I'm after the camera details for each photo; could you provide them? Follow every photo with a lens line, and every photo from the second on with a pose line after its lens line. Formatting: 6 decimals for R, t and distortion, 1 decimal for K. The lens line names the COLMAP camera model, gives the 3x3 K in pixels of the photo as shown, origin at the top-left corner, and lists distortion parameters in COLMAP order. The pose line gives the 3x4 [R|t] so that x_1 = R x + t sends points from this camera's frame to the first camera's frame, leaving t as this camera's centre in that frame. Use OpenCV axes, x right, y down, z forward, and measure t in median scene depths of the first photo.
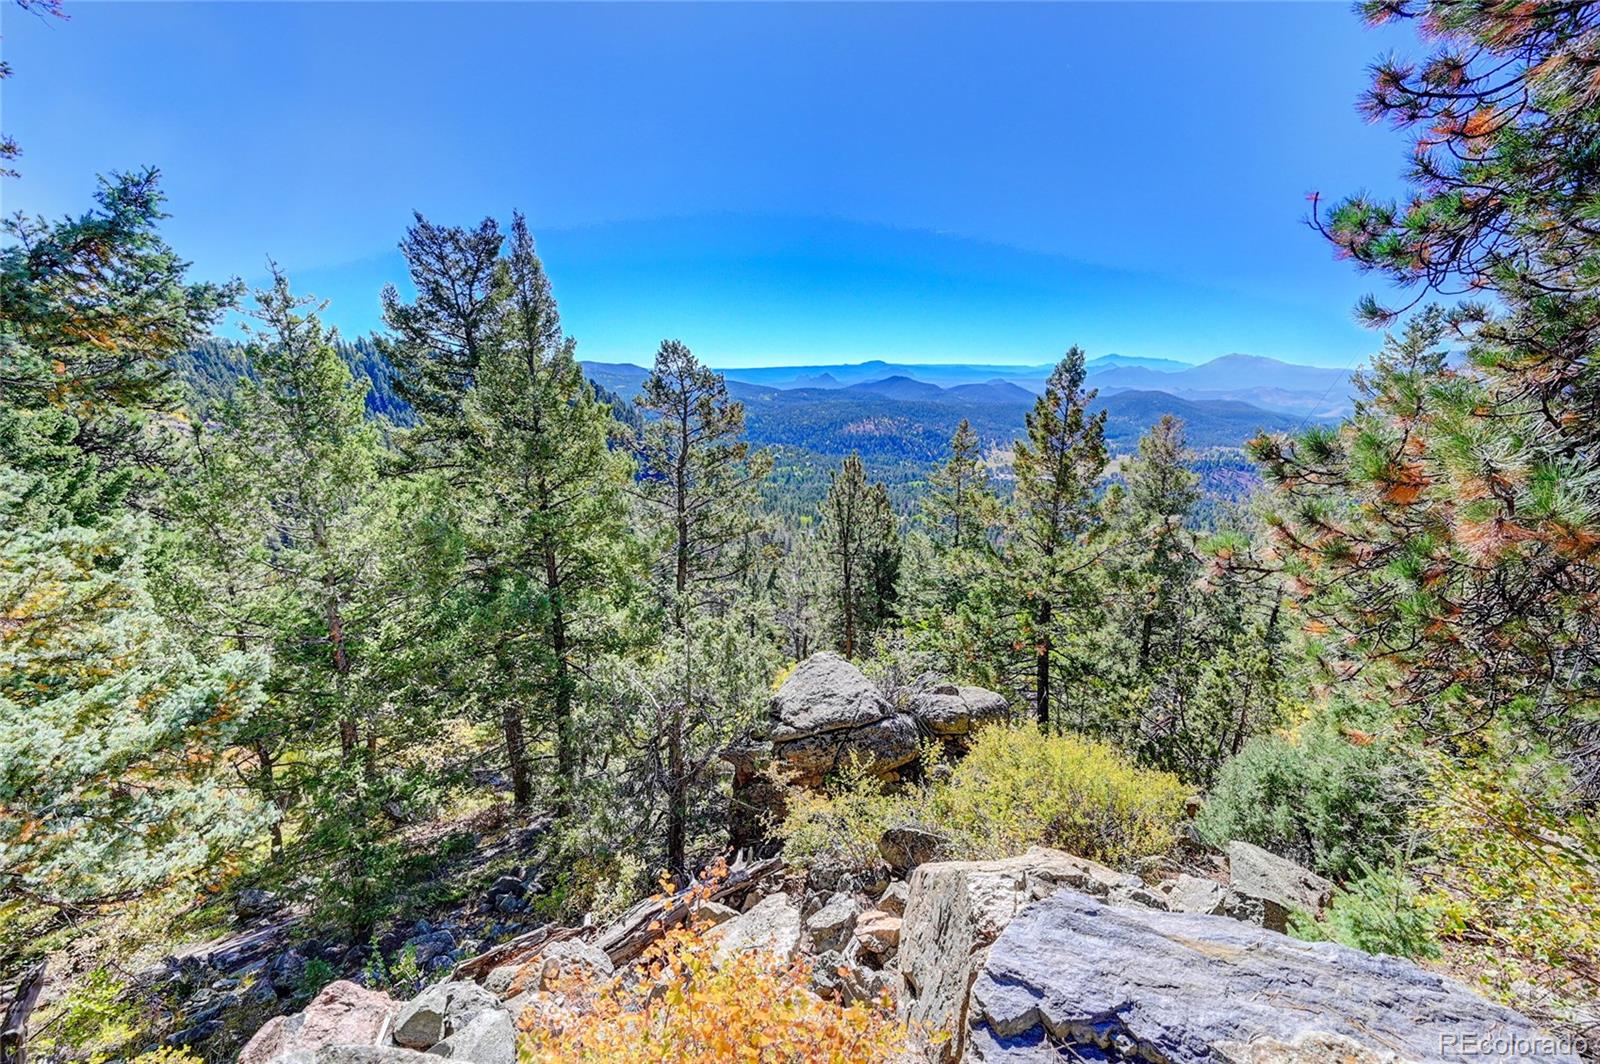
lens RADIAL K [[645.2, 0, 800.0], [0, 645.2, 532.0], [0, 0, 1]] dist [-0.000284, -0.000051]
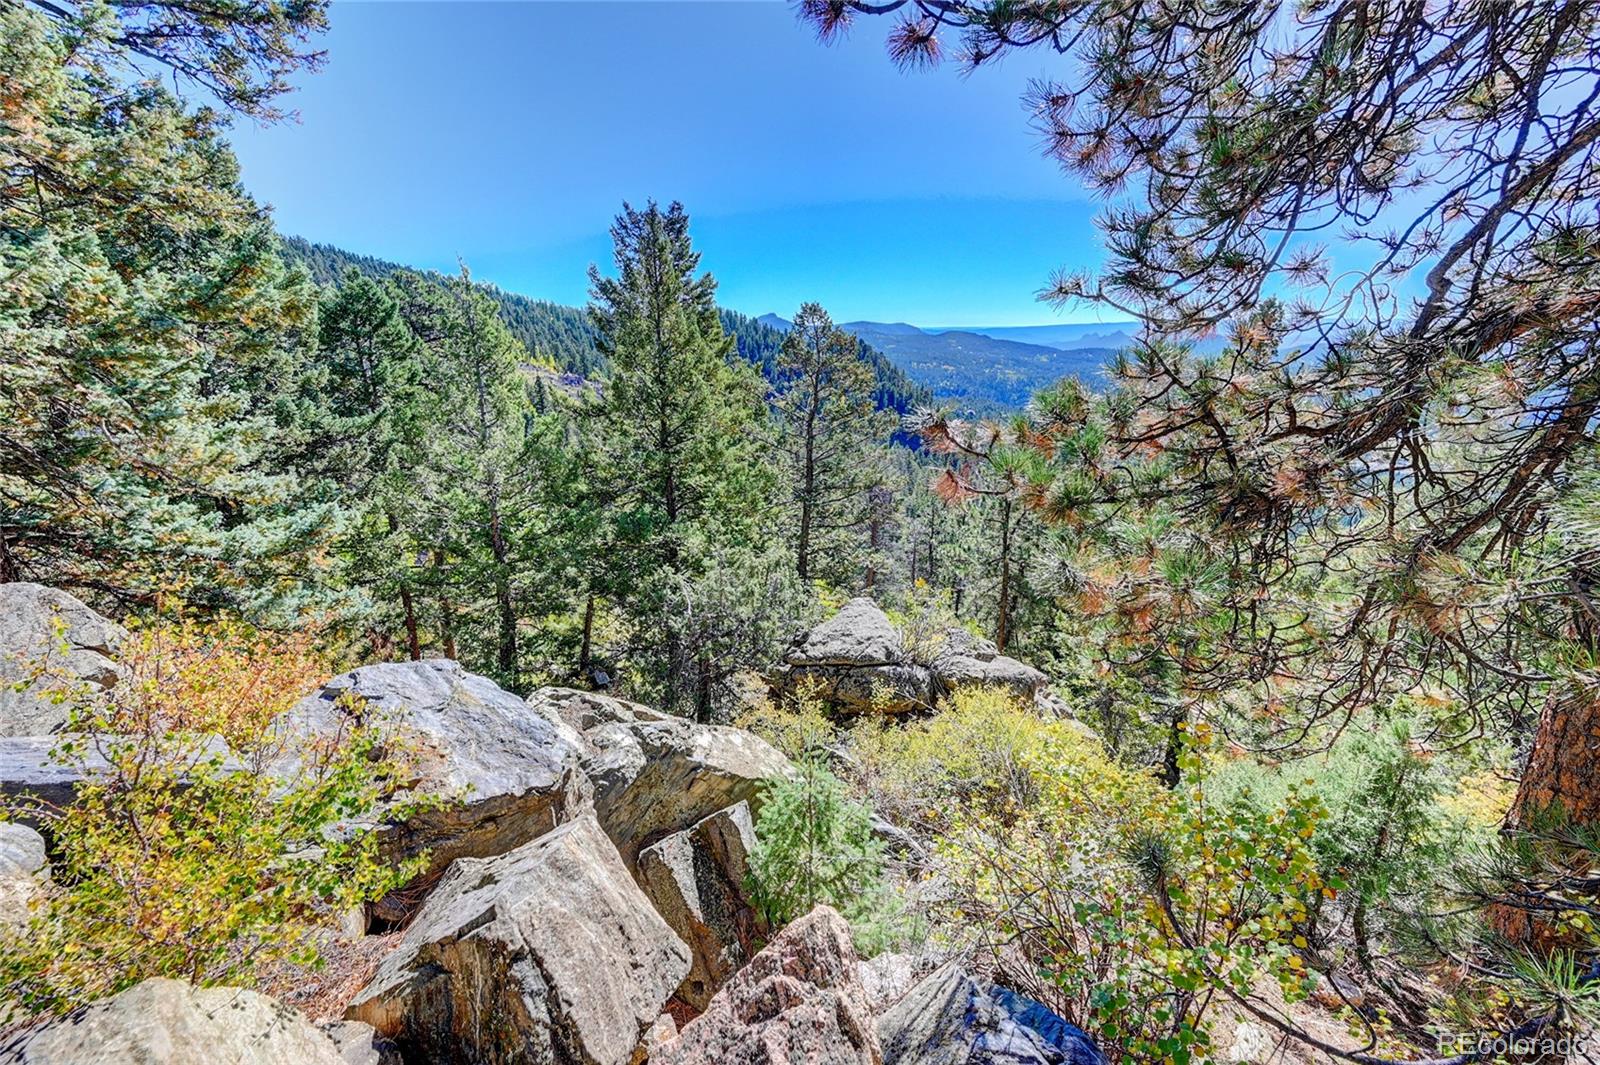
lens RADIAL K [[645.2, 0, 800.0], [0, 645.2, 532.5], [0, 0, 1]] dist [-0.000284, -0.000051]
pose [[0.909848, 0.116032, -0.398387, 0.283154], [-0.092290, 0.992646, 0.078340, 0.003576], [0.404547, -0.034510, 0.913866, -0.013248]]
